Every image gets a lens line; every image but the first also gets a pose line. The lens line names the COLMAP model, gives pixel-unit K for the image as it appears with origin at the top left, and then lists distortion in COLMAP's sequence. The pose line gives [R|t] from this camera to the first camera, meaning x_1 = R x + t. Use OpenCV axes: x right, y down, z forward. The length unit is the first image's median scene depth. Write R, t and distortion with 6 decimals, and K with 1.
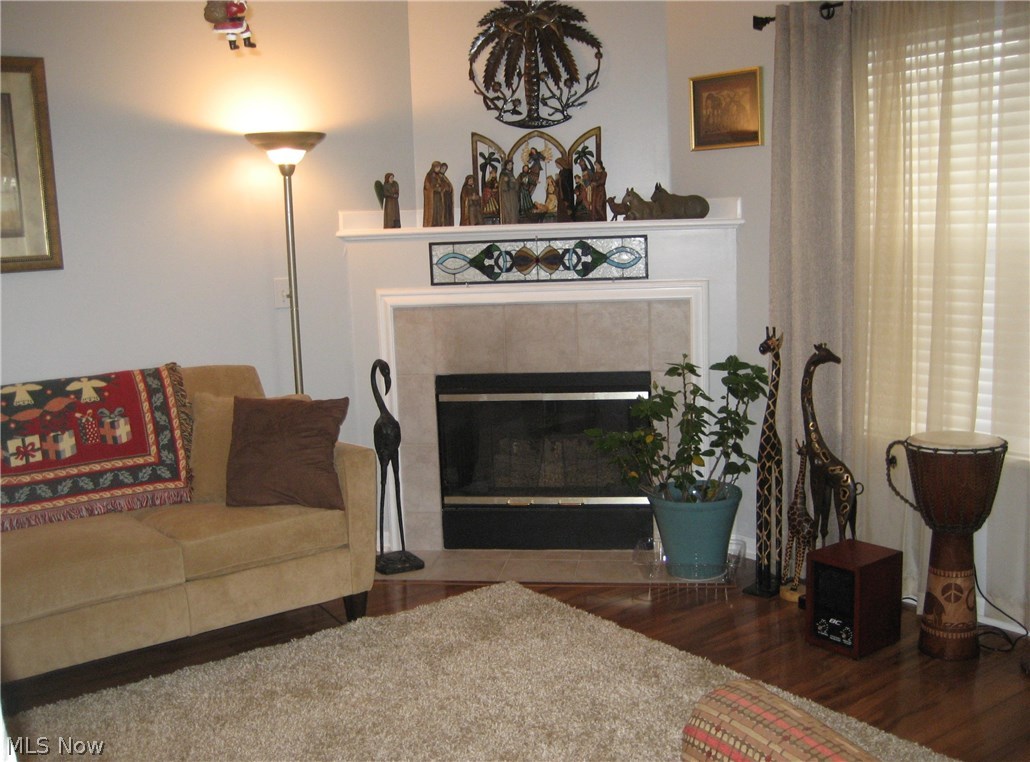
lens RADIAL K [[1107.3, 0, 516.8], [0, 1107.3, 379.4], [0, 0, 1]] dist [-0.080662, 0.000000]
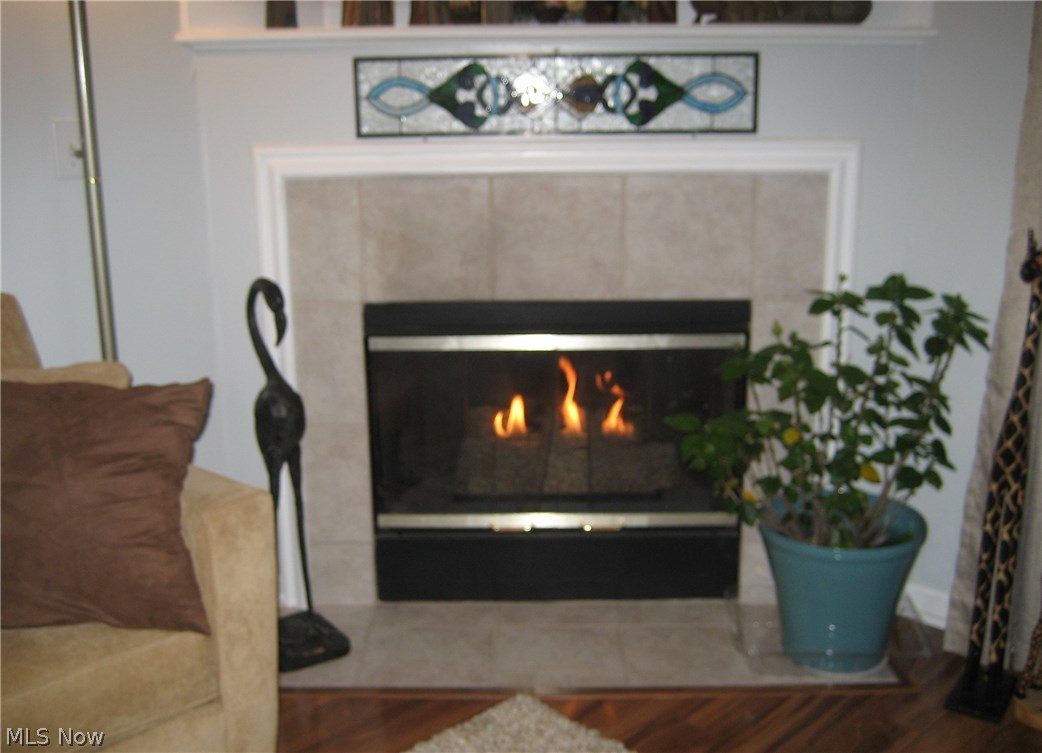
lens RADIAL K [[1114.7, 0, 514.7], [0, 1114.7, 375.2], [0, 0, 1]] dist [-0.086179, 0.000000]
pose [[0.991244, -0.008558, 0.131767, -0.073844], [-0.005975, 0.993968, 0.109506, -0.030005], [-0.131910, -0.109334, 0.985214, 0.449718]]
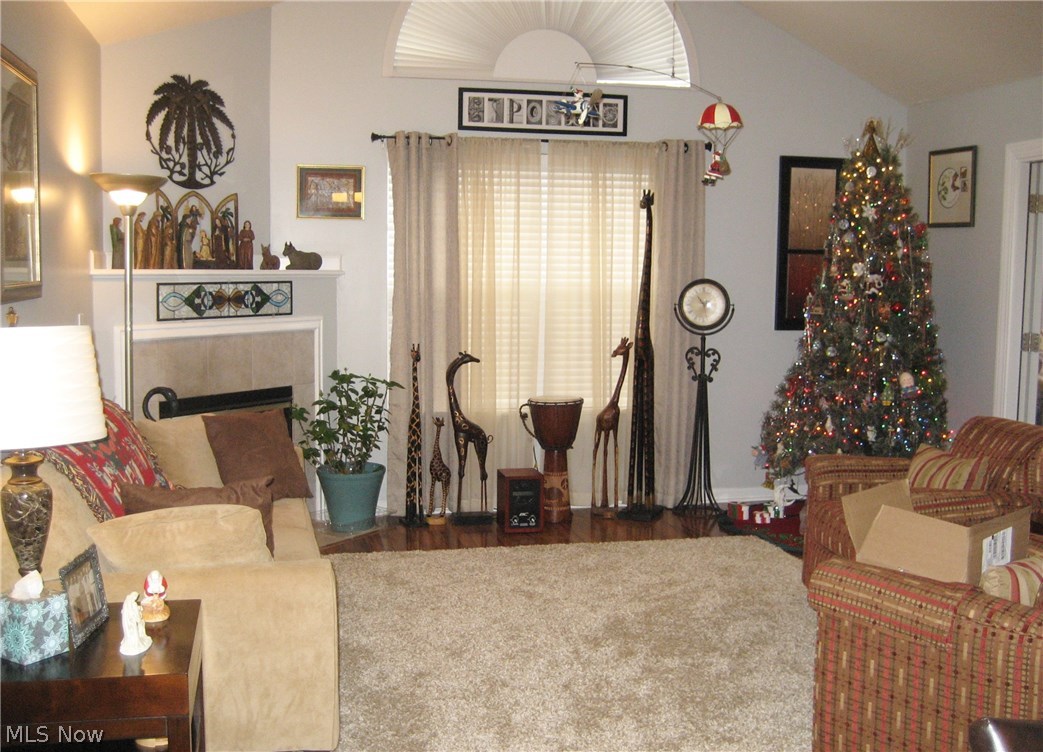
lens RADIAL K [[1115.8, 0, 519.6], [0, 1115.8, 378.8], [0, 0, 1]] dist [-0.086179, 0.000000]
pose [[0.411654, -0.051314, 0.909895, -0.949933], [0.106397, 0.994292, 0.007937, 0.002229], [-0.905108, 0.093543, 0.414764, 0.217857]]
